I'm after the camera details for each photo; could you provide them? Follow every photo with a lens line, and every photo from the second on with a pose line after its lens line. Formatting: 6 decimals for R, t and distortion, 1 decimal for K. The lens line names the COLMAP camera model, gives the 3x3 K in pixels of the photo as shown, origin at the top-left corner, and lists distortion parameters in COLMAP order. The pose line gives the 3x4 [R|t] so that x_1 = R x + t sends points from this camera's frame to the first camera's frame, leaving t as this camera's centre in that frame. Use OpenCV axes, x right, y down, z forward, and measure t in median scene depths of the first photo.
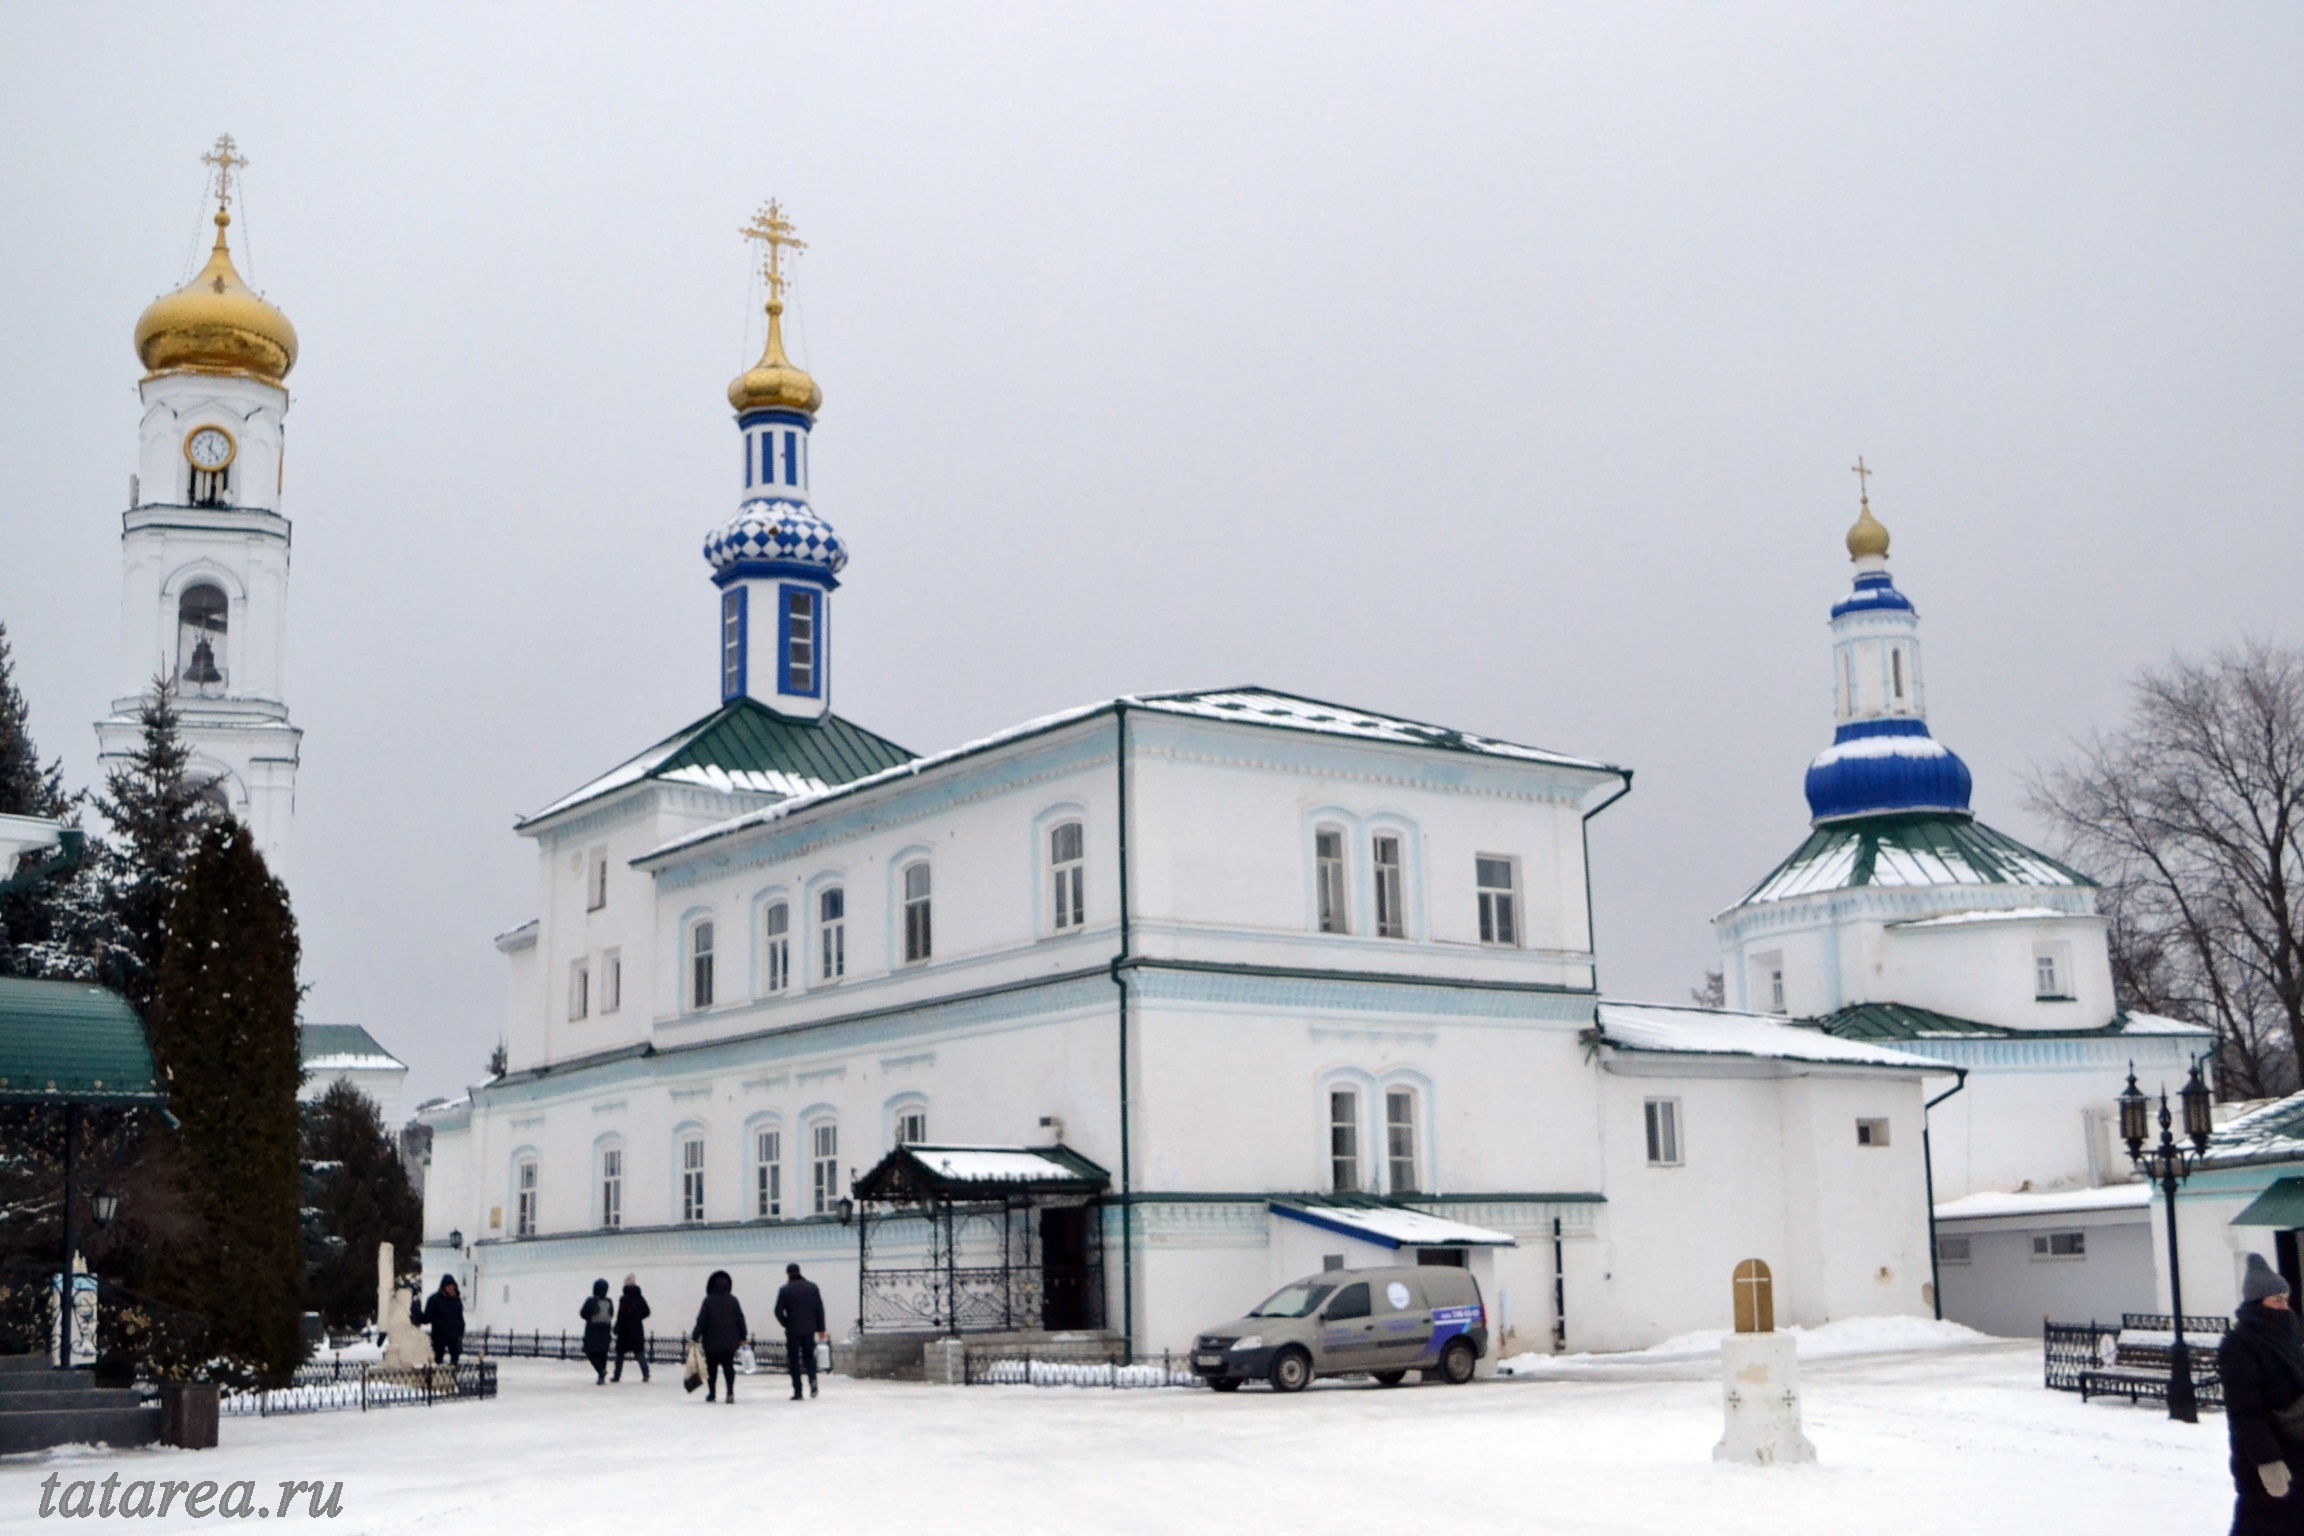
lens RADIAL K [[2745.2, 0, 1152.0], [0, 2745.2, 768.0], [0, 0, 1]] dist [-0.043508, -0.042235]
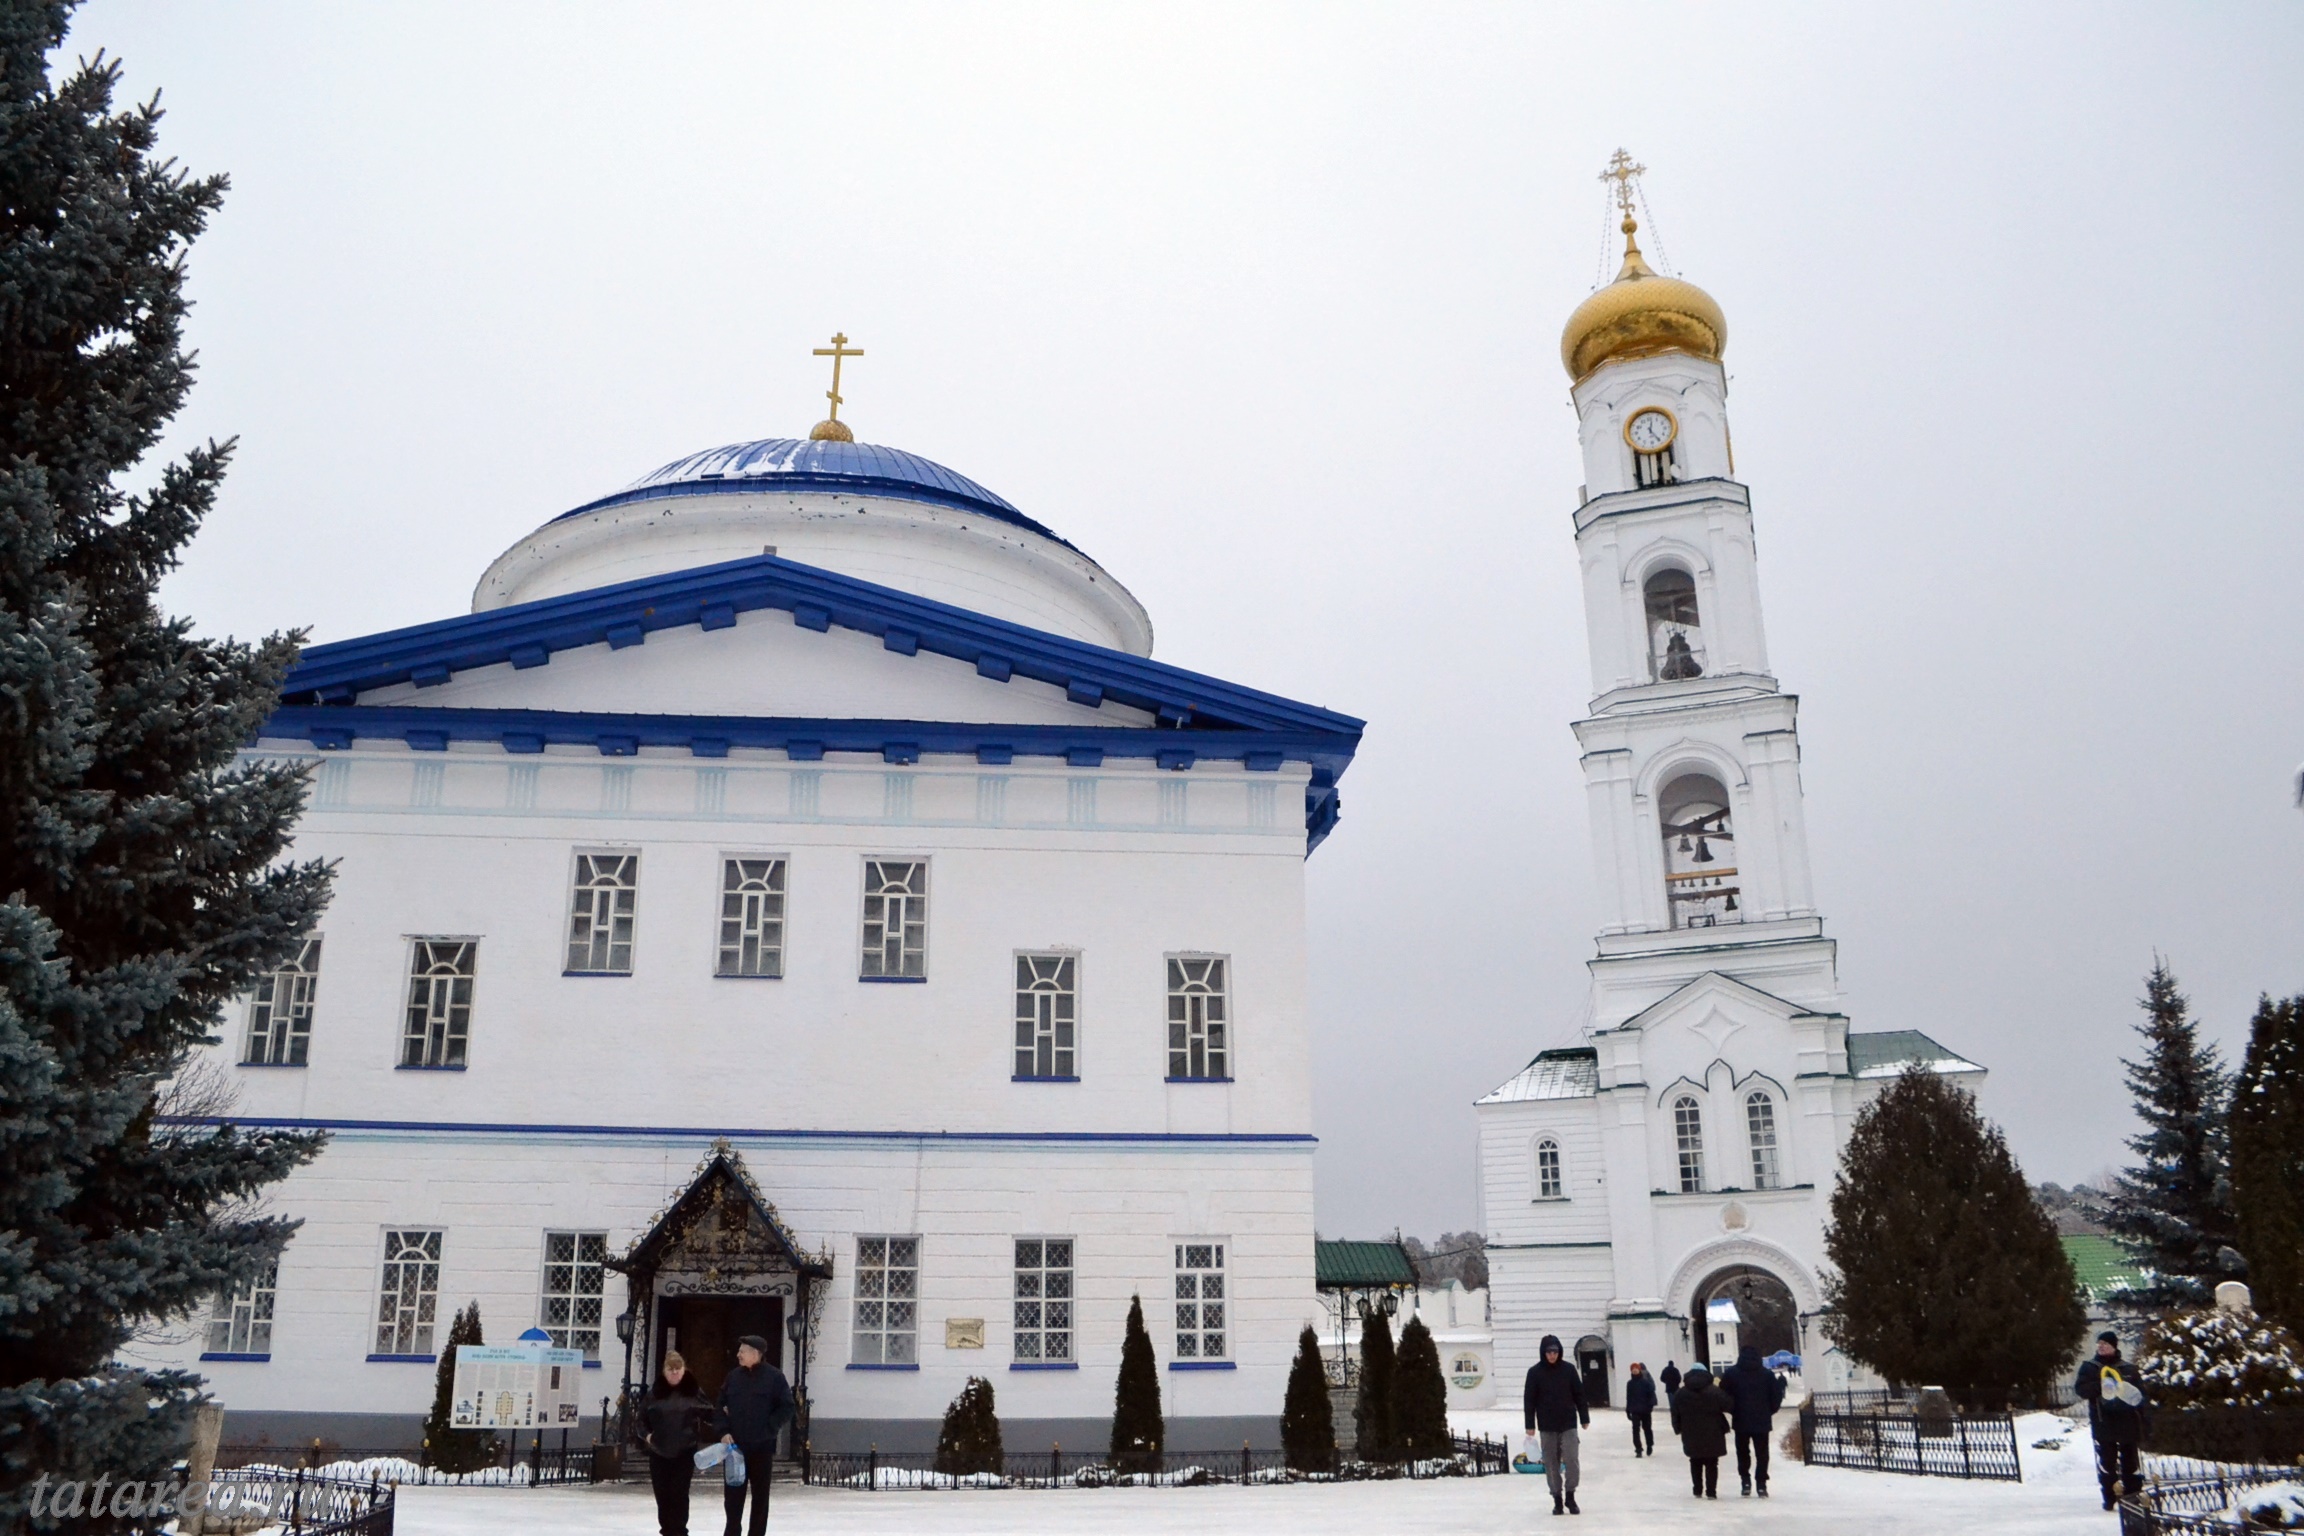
lens RADIAL K [[1872.5, 0, 1152.0], [0, 1872.5, 768.0], [0, 0, 1]] dist [-0.052115, -0.015297]
pose [[0.795555, -0.175573, -0.579885, -0.129628], [0.109554, 0.983002, -0.147326, 0.072837], [0.595895, 0.053677, 0.801267, 0.387586]]
